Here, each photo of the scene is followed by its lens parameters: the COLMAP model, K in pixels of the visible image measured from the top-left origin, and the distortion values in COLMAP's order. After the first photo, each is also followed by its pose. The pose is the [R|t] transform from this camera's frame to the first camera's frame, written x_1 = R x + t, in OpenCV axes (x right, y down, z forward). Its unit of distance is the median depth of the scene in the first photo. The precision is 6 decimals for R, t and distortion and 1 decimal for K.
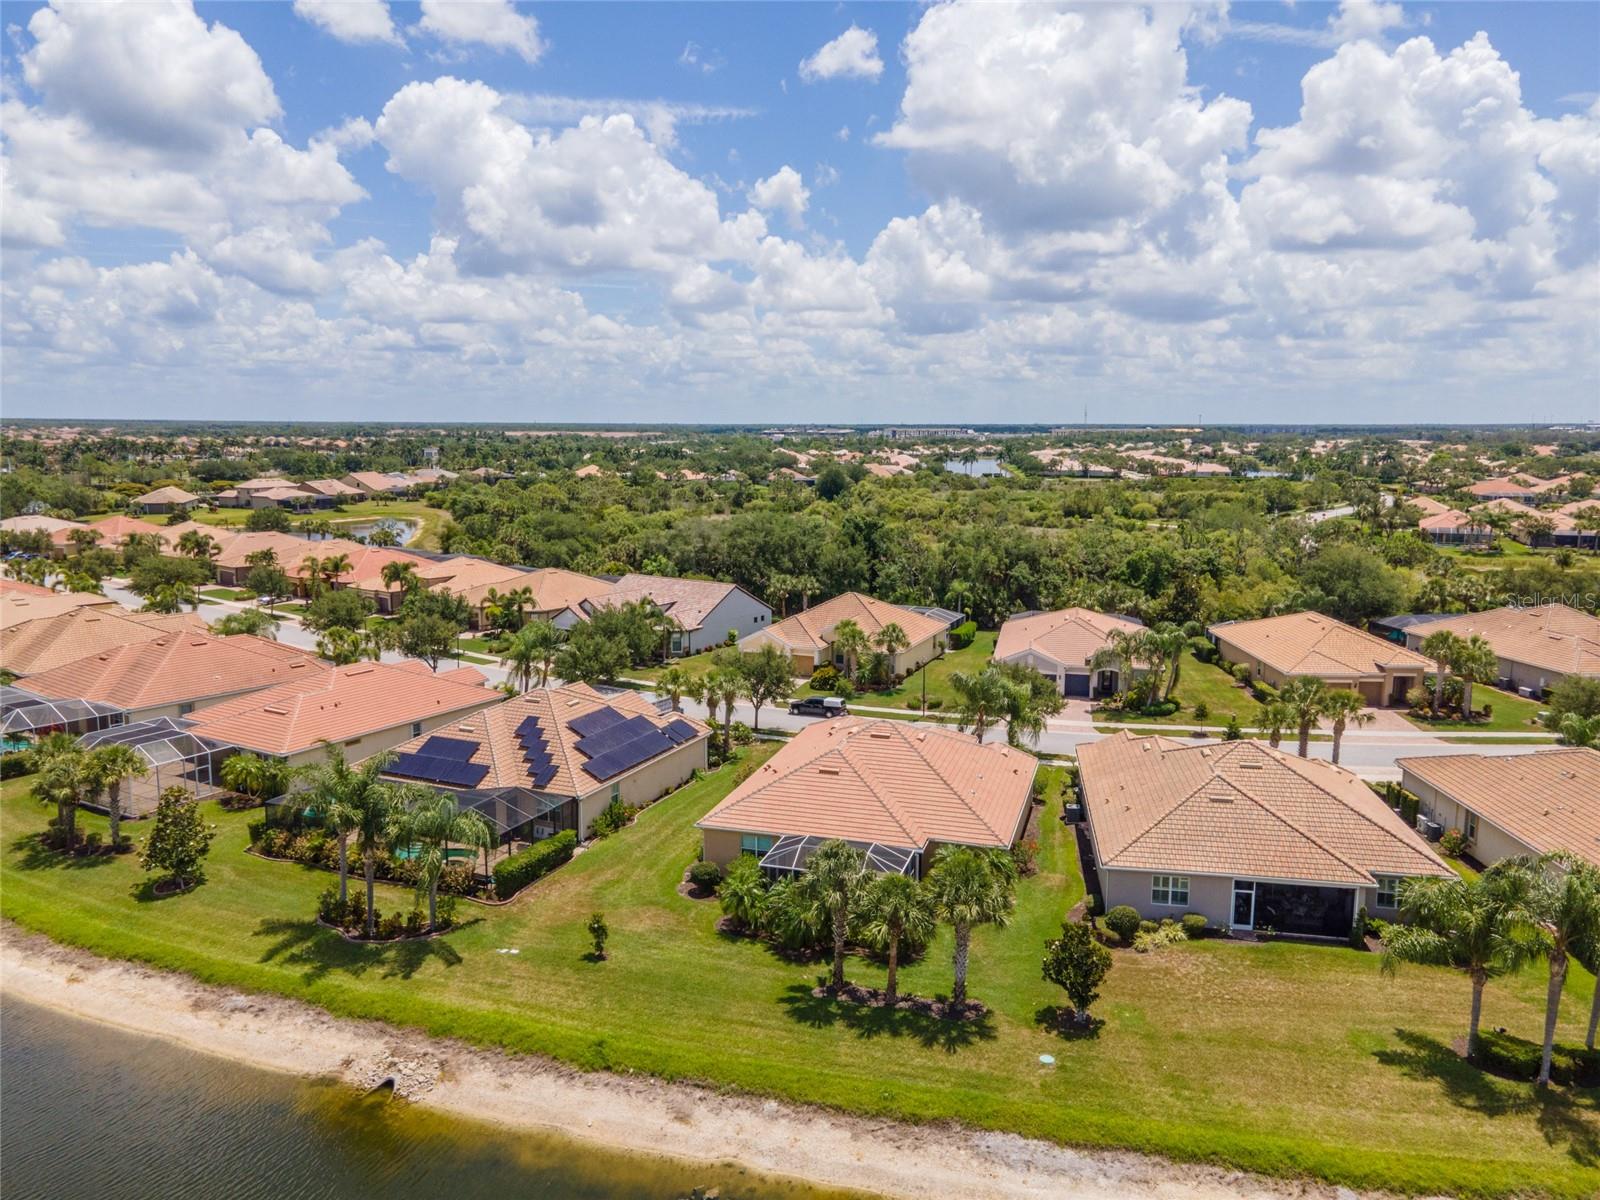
lens RADIAL K [[1174.5, 0, 831.4], [0, 1174.5, 561.6], [0, 0, 1]] dist [0.032453, 0.018134]
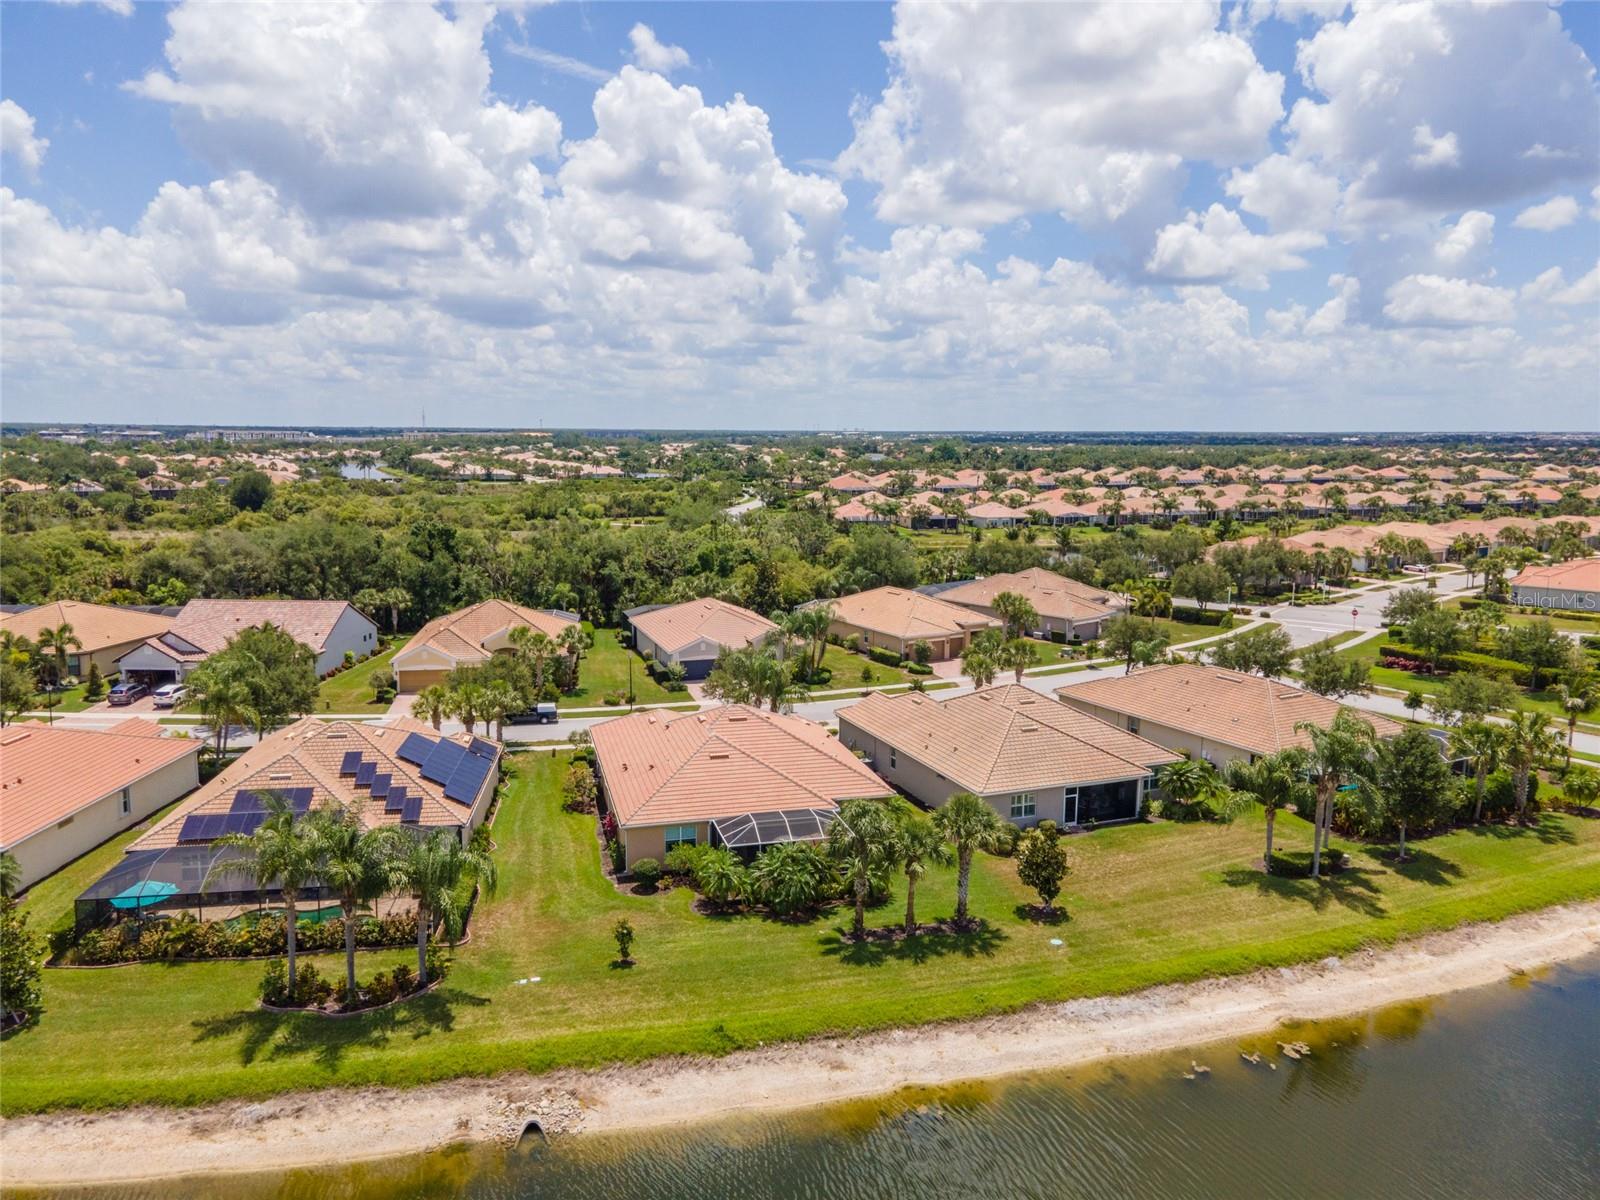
lens RADIAL K [[1174.5, 0, 796.9], [0, 1174.5, 610.3], [0, 0, 1]] dist [0.032453, 0.018134]
pose [[0.849004, -0.078805, 0.522477, -0.257407], [0.059511, 0.996785, 0.053641, -0.001784], [-0.525025, -0.014448, 0.850964, 0.040654]]
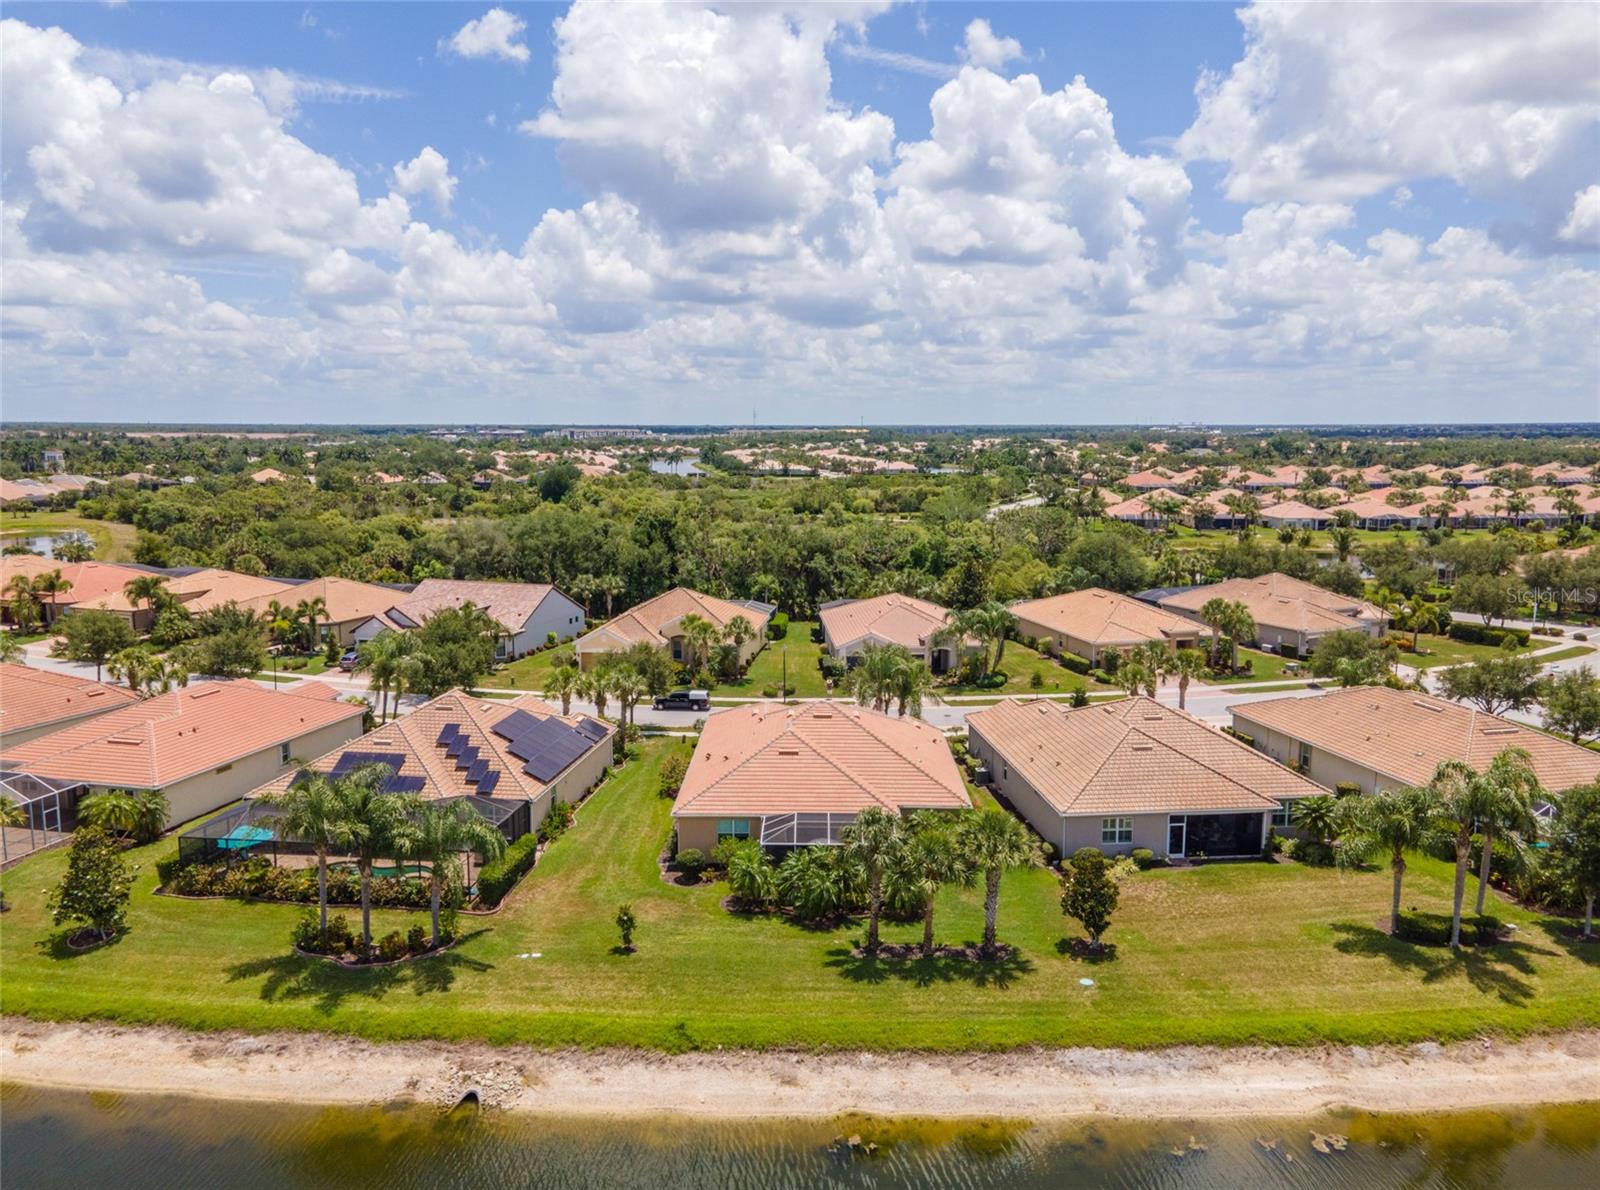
lens RADIAL K [[1174.5, 0, 809.1], [0, 1174.5, 601.2], [0, 0, 1]] dist [0.032453, 0.018134]
pose [[0.961146, -0.043622, 0.272571, -0.139735], [0.035055, 0.998729, 0.036224, 0.004448], [-0.273805, -0.025261, 0.961454, 0.003242]]
